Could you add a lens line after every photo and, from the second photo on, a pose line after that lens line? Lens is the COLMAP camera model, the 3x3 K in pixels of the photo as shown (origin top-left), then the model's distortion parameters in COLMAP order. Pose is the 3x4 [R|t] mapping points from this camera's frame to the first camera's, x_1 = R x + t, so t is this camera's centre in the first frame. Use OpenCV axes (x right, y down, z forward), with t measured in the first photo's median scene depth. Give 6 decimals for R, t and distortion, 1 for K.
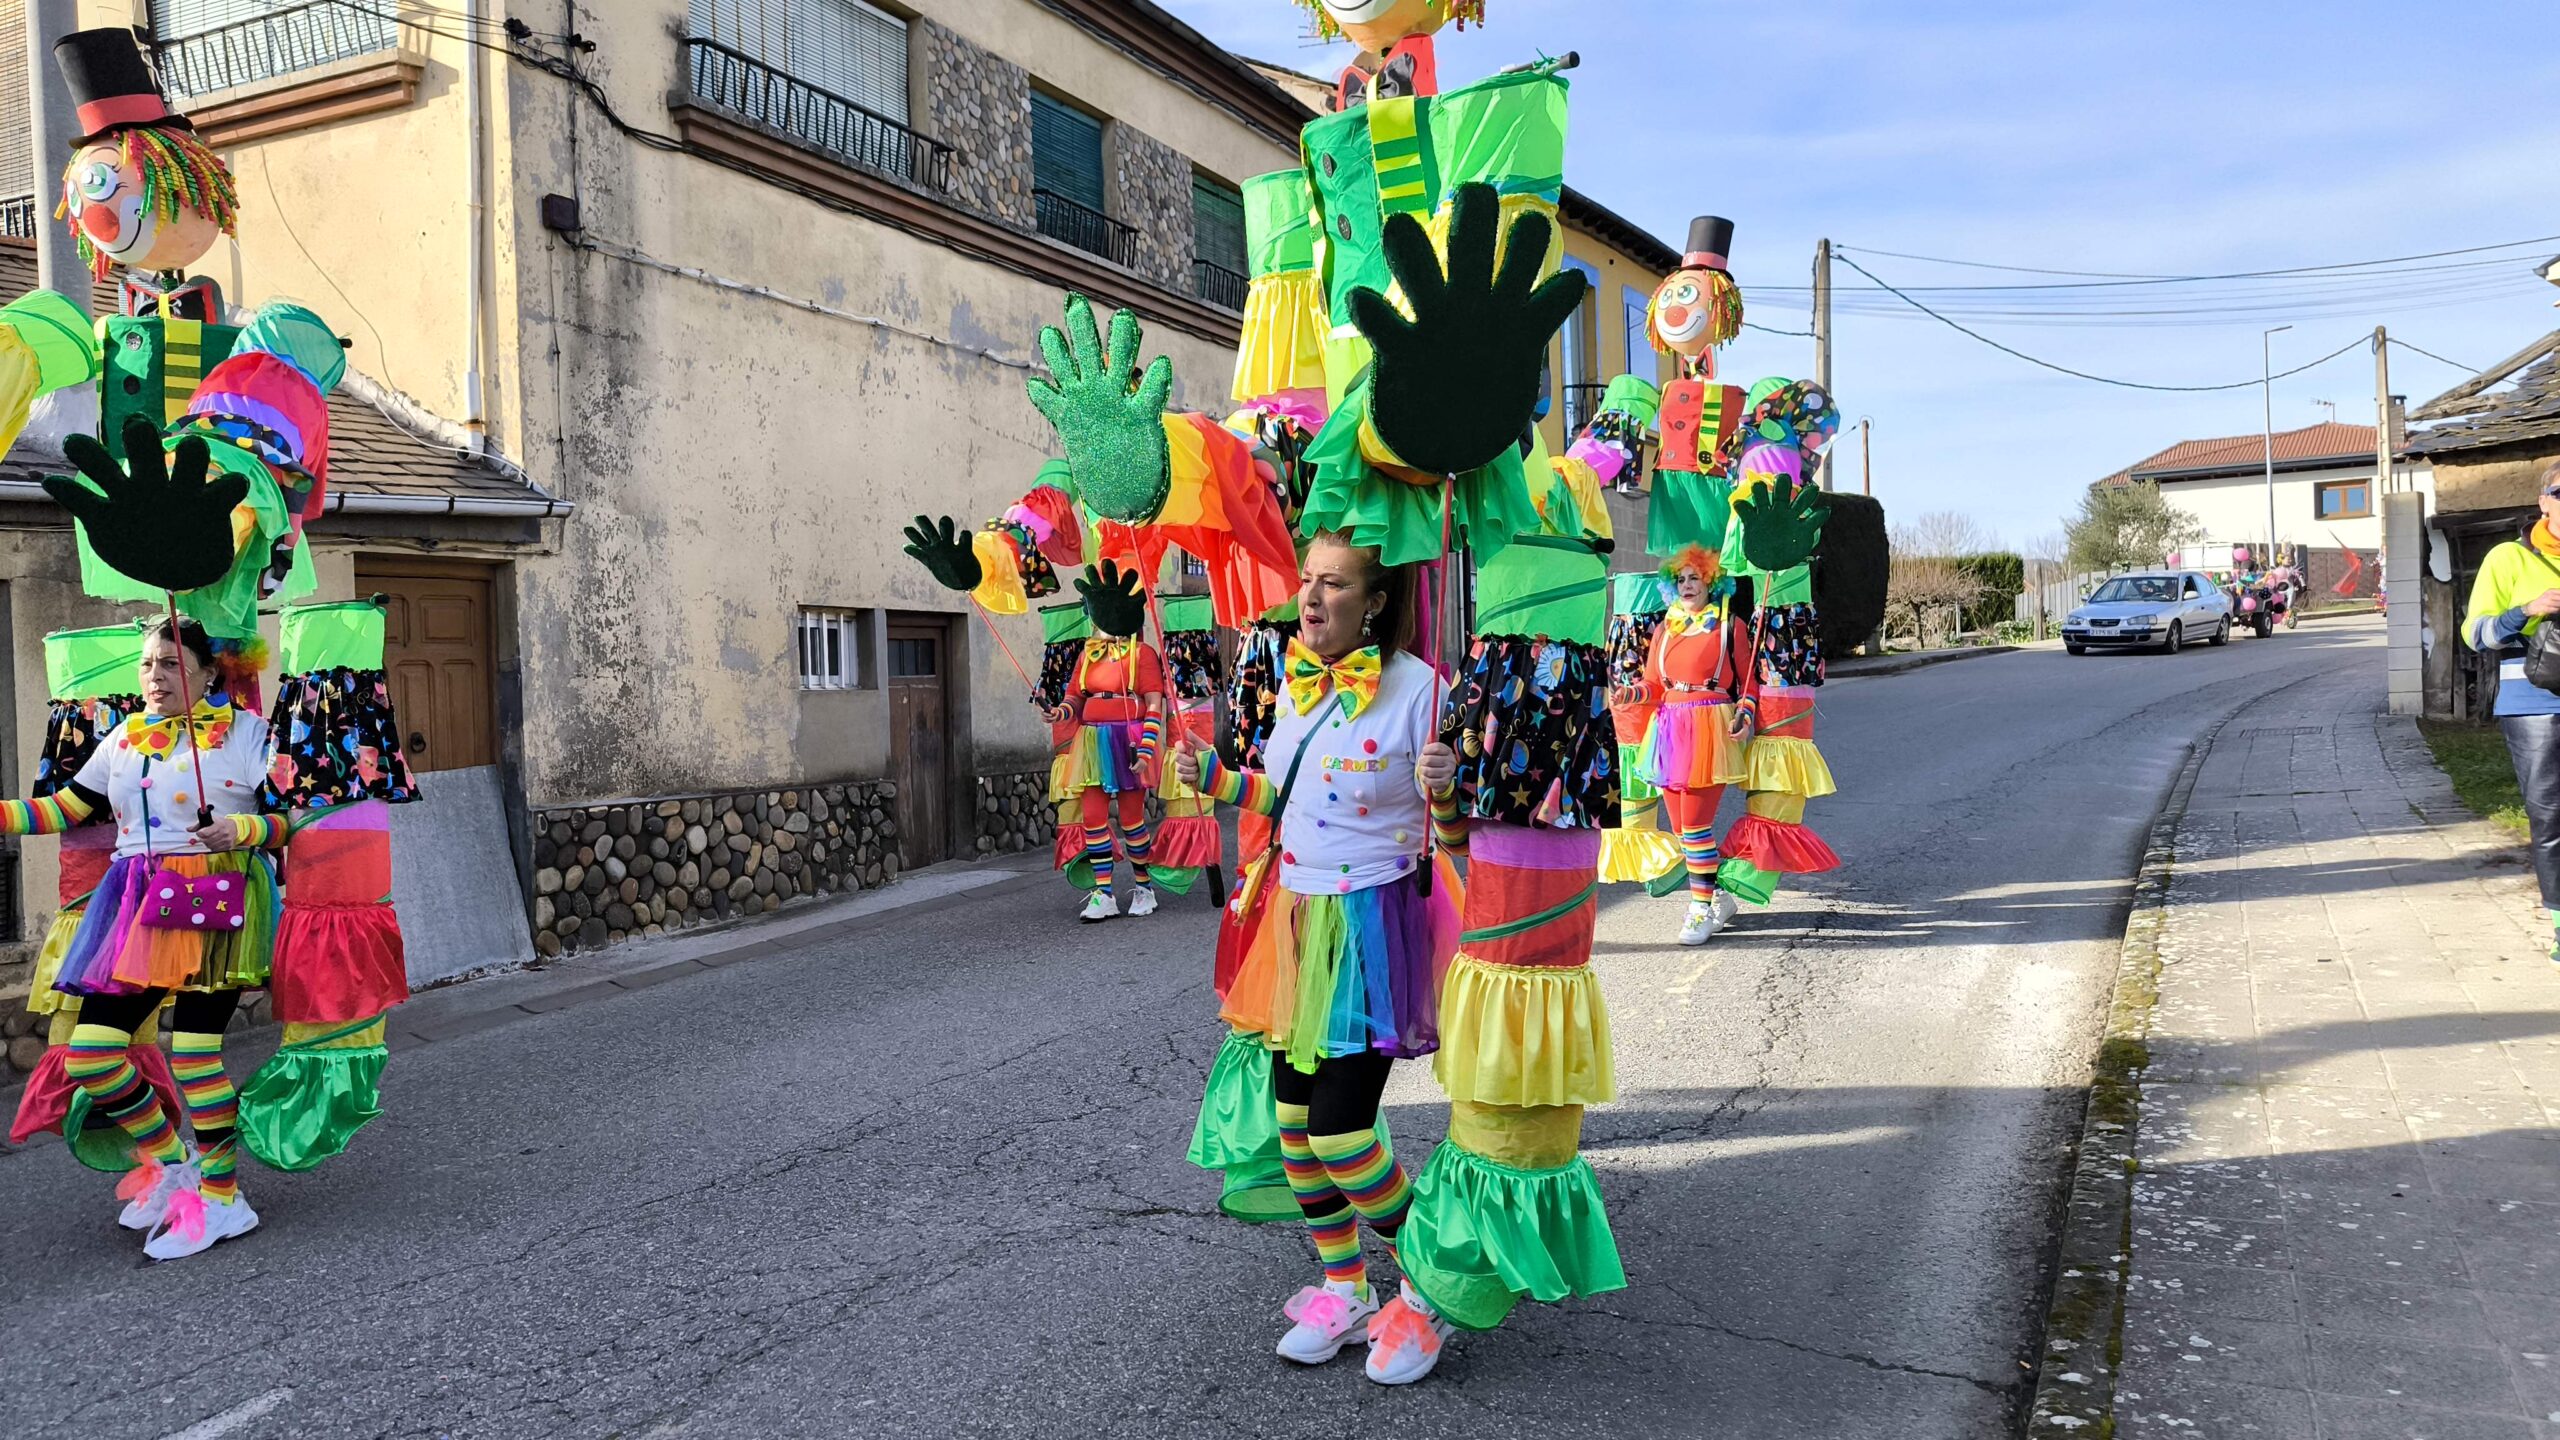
lens RADIAL K [[1785.4, 0, 1254.8], [0, 1785.4, 714.2], [0, 0, 1]] dist [0.065507, -0.064512]
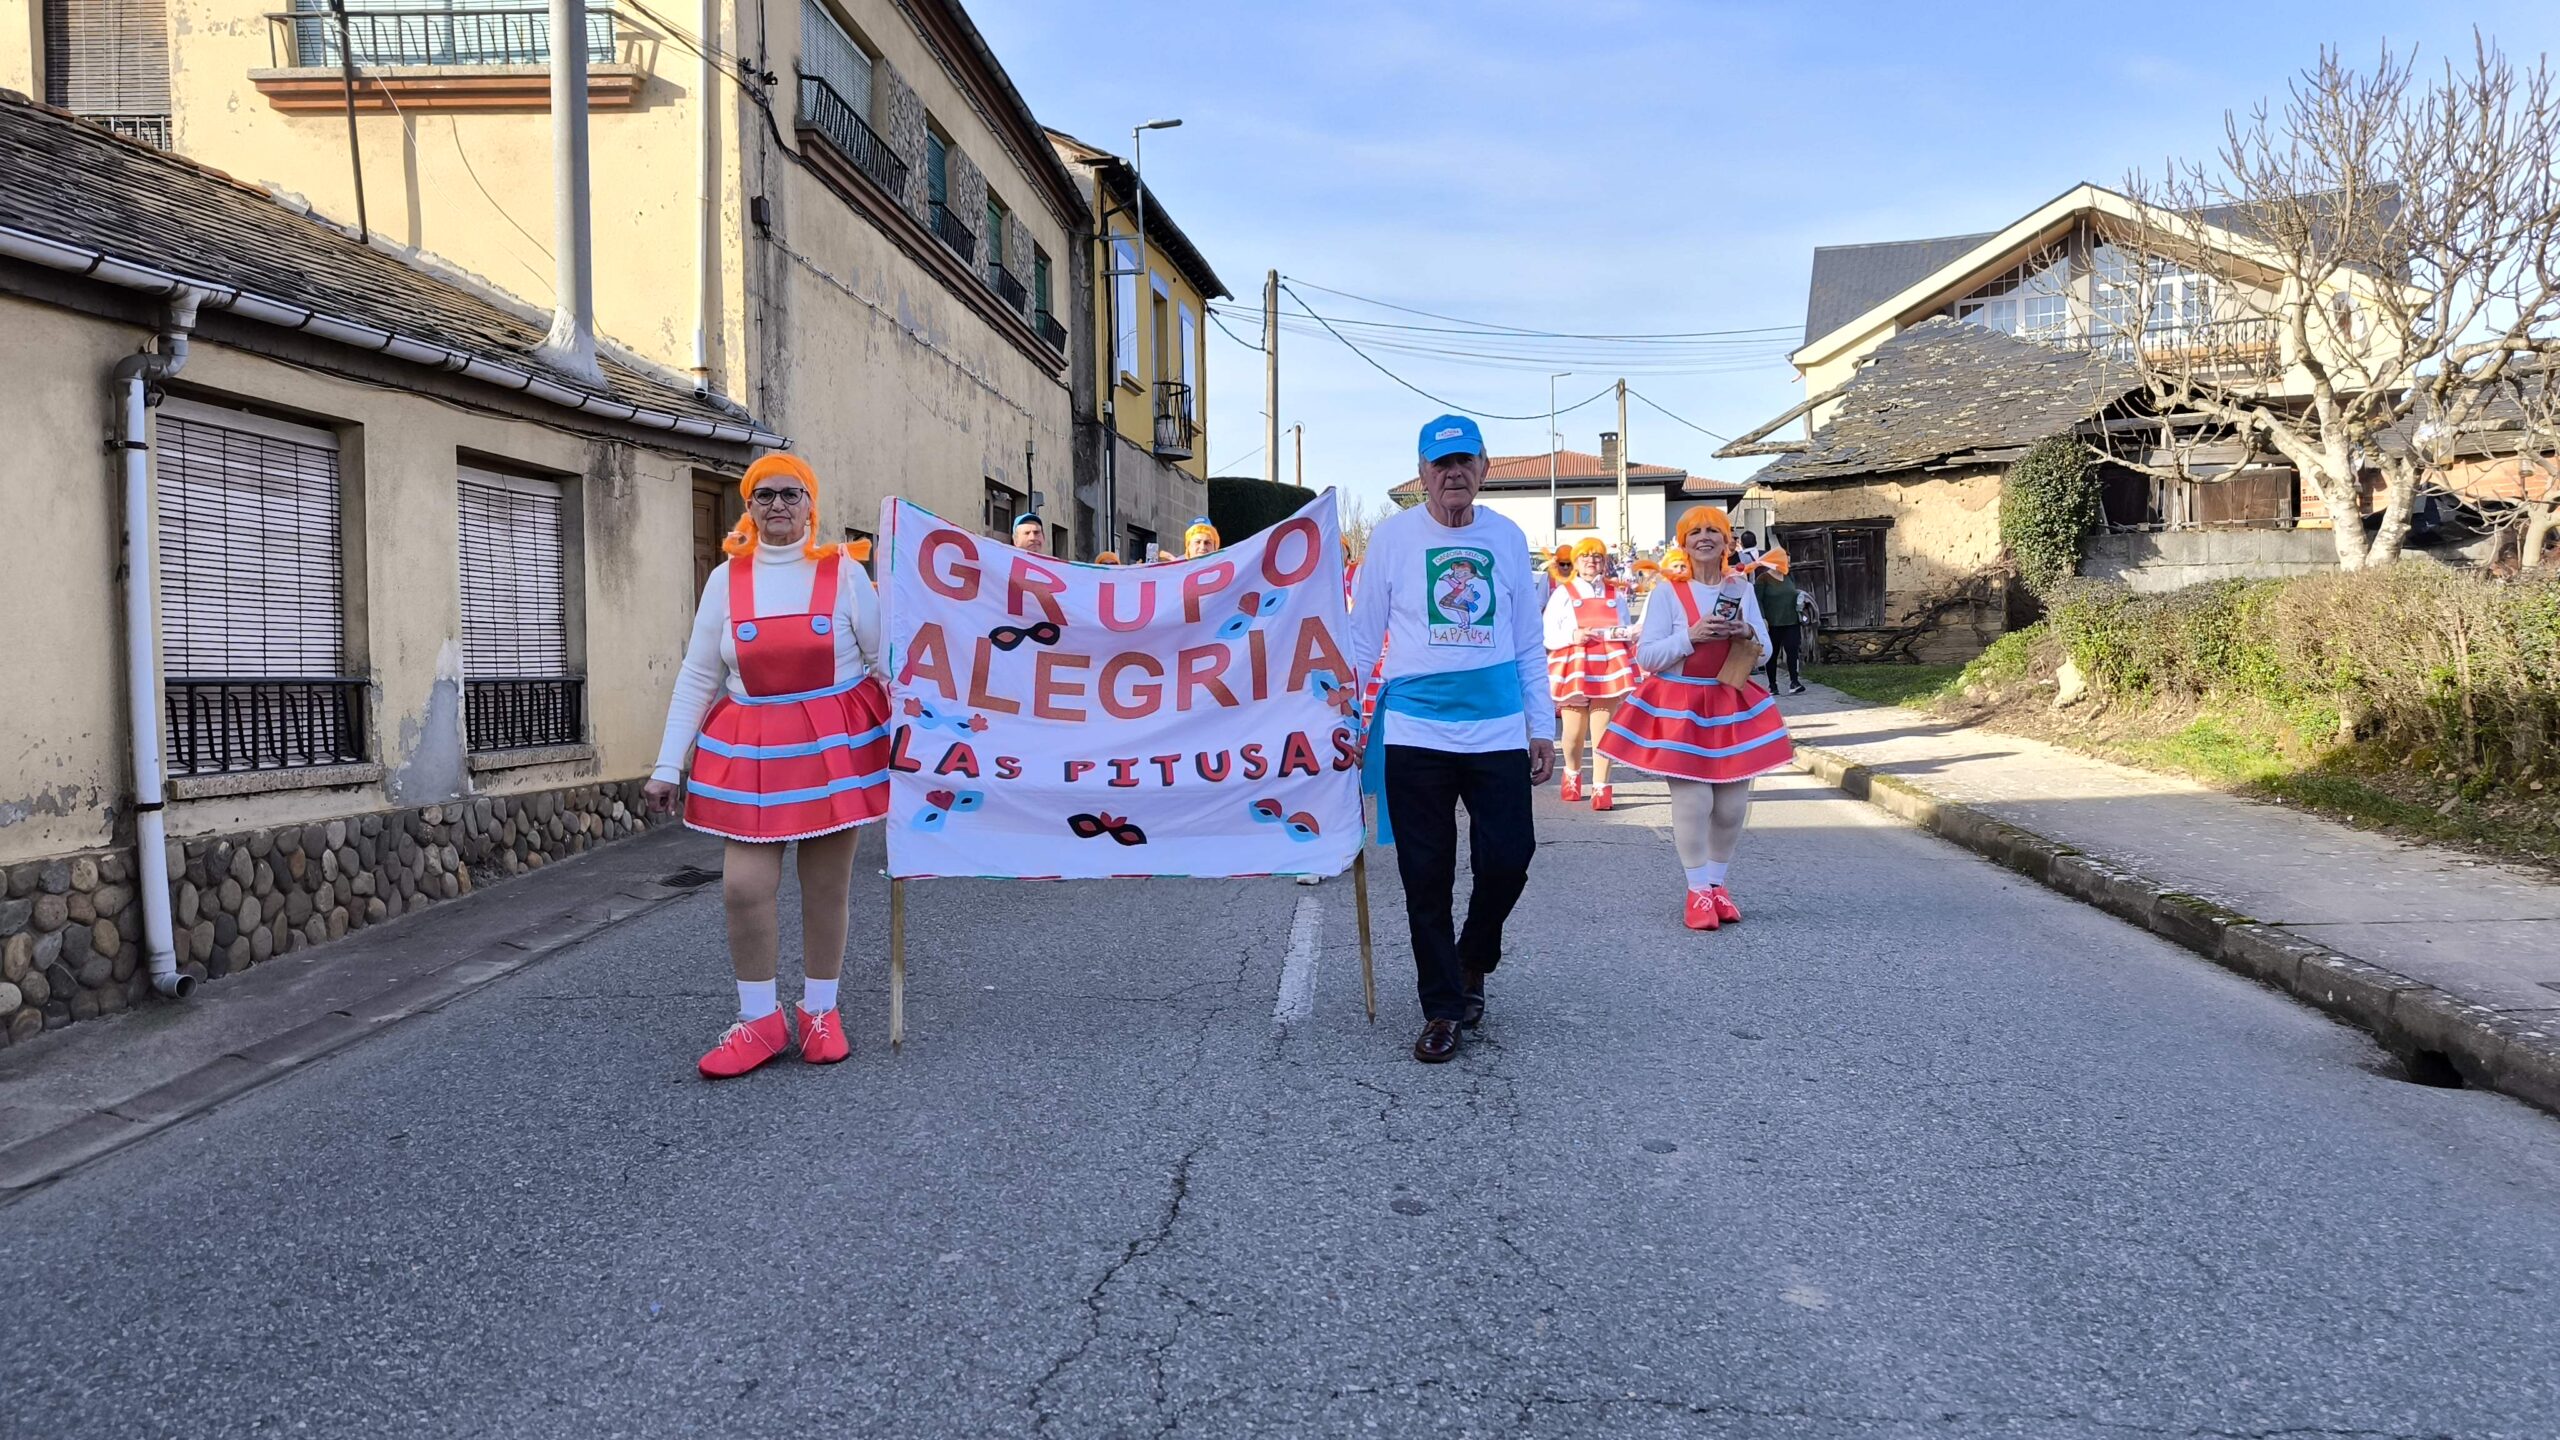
lens RADIAL K [[1794.6, 0, 1284.3], [0, 1794.6, 717.8], [0, 0, 1]] dist [0.052265, -0.043356]
pose [[0.914246, 0.005142, 0.405127, -0.520385], [-0.010786, 0.999874, 0.011651, 0.058631], [-0.405016, -0.015021, 0.914186, -0.304092]]
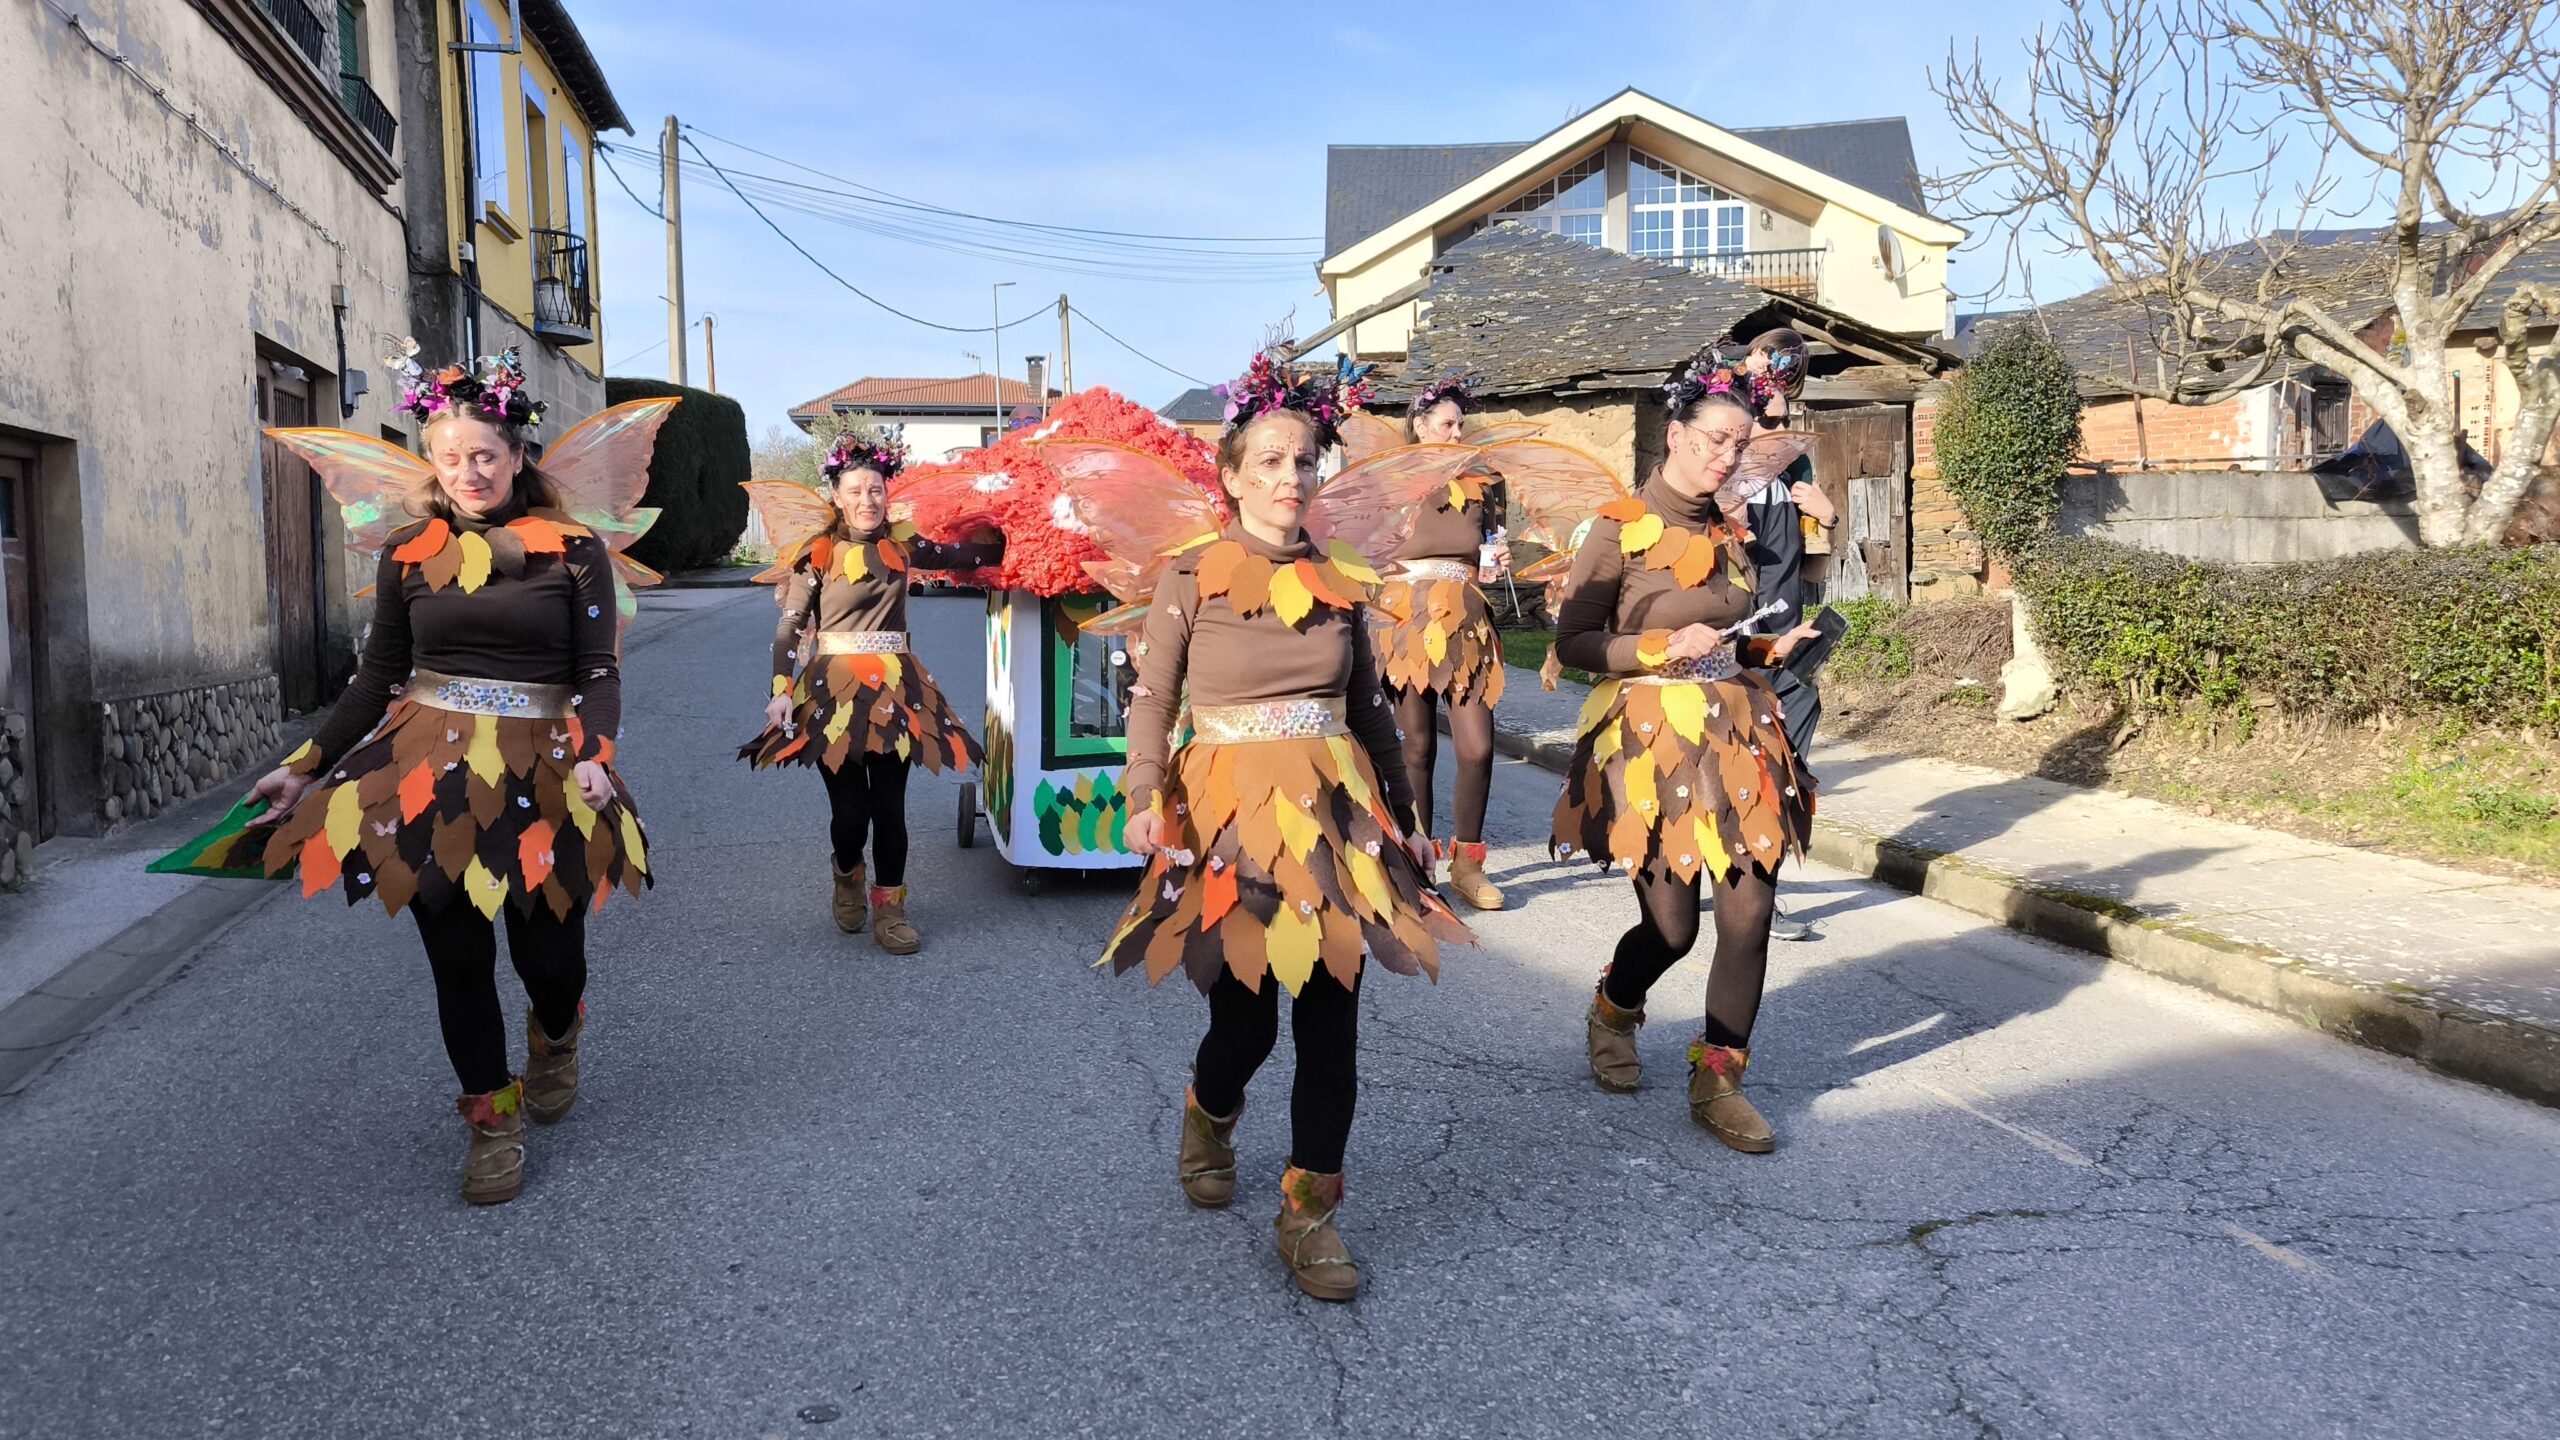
lens RADIAL K [[1792.5, 0, 1304.0], [0, 1792.5, 712.7], [0, 0, 1]] dist [0.046138, -0.036192]
pose [[0.719241, -0.030089, 0.694109, -0.360222], [-0.000334, 0.999047, 0.043654, 0.012621], [-0.694761, -0.031630, 0.718545, 0.302479]]
